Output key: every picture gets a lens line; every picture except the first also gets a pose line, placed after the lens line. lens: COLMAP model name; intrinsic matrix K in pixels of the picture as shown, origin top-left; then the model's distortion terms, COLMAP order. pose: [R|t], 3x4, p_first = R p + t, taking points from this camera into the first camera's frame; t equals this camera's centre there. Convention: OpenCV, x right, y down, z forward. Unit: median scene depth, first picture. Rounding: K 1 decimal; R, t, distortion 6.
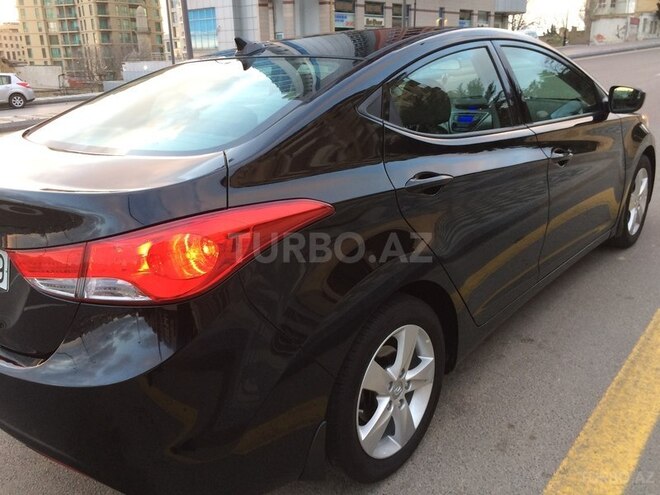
lens RADIAL K [[561.1, 0, 325.1], [0, 561.1, 250.6], [0, 0, 1]] dist [0.092648, -0.123386]
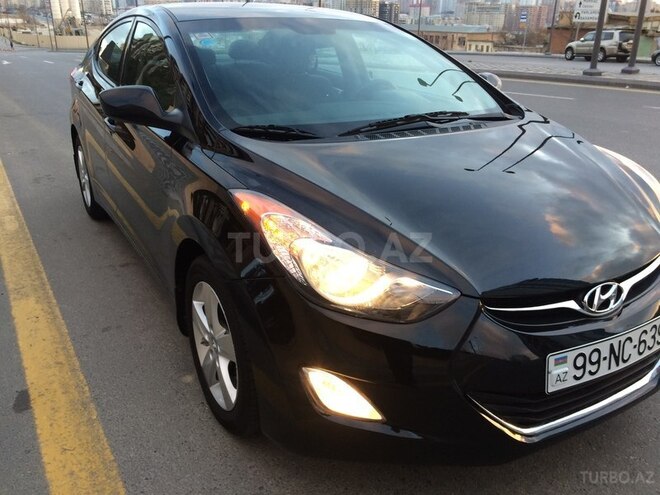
lens RADIAL K [[561.1, 0, 325.1], [0, 561.1, 250.6], [0, 0, 1]] dist [0.092648, -0.123386]
pose [[-0.316774, 0.393353, -0.863092, 1.092466], [-0.303756, 0.819959, 0.485181, -0.515271], [0.898547, 0.415862, -0.140258, 1.334174]]
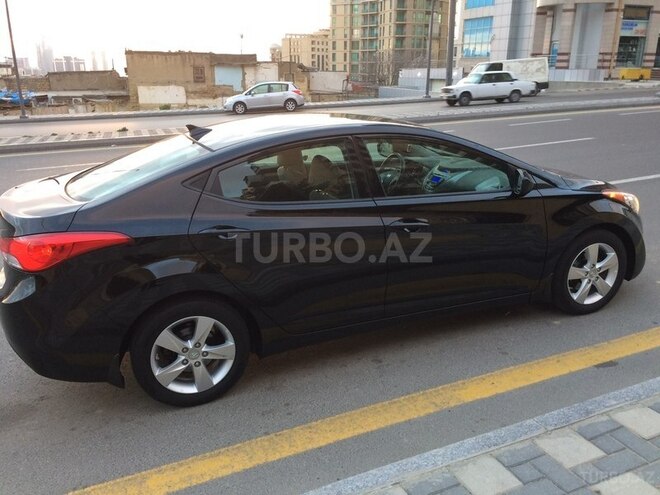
lens RADIAL K [[561.1, 0, 325.1], [0, 561.1, 250.6], [0, 0, 1]] dist [0.092648, -0.123386]
pose [[0.887024, 0.162596, -0.432148, 0.657538], [-0.164337, 0.985832, 0.033604, -0.097879], [0.431489, 0.041210, 0.901177, -0.188450]]
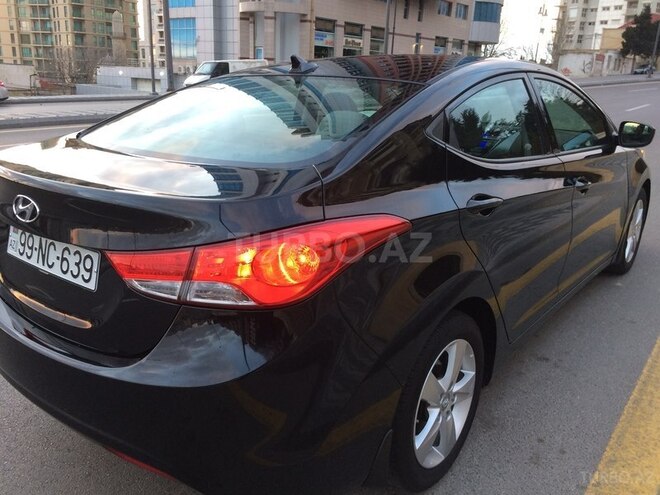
lens RADIAL K [[561.1, 0, 325.1], [0, 561.1, 250.6], [0, 0, 1]] dist [0.092648, -0.123386]
pose [[0.997351, 0.043564, 0.058247, -0.095947], [-0.041972, 0.998718, -0.028289, 0.004688], [-0.059405, 0.025770, 0.997901, -0.018737]]
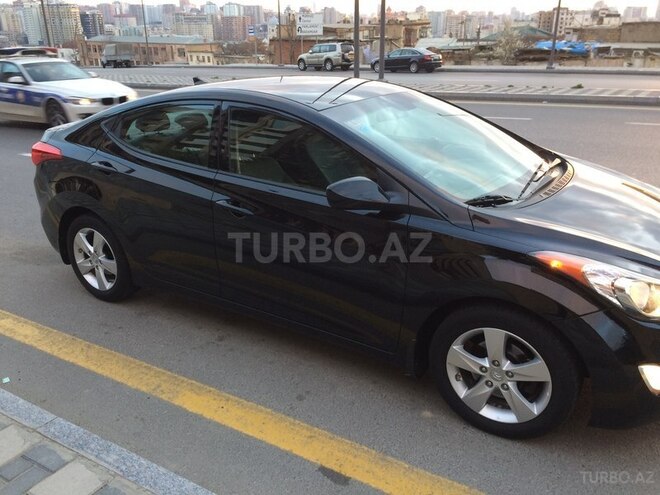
lens RADIAL K [[561.1, 0, 325.1], [0, 561.1, 250.6], [0, 0, 1]] dist [0.092648, -0.123386]
pose [[0.145798, 0.396961, -0.906181, 1.239615], [-0.315474, 0.886806, 0.337716, -0.436706], [0.937667, 0.236638, 0.254526, 0.732819]]
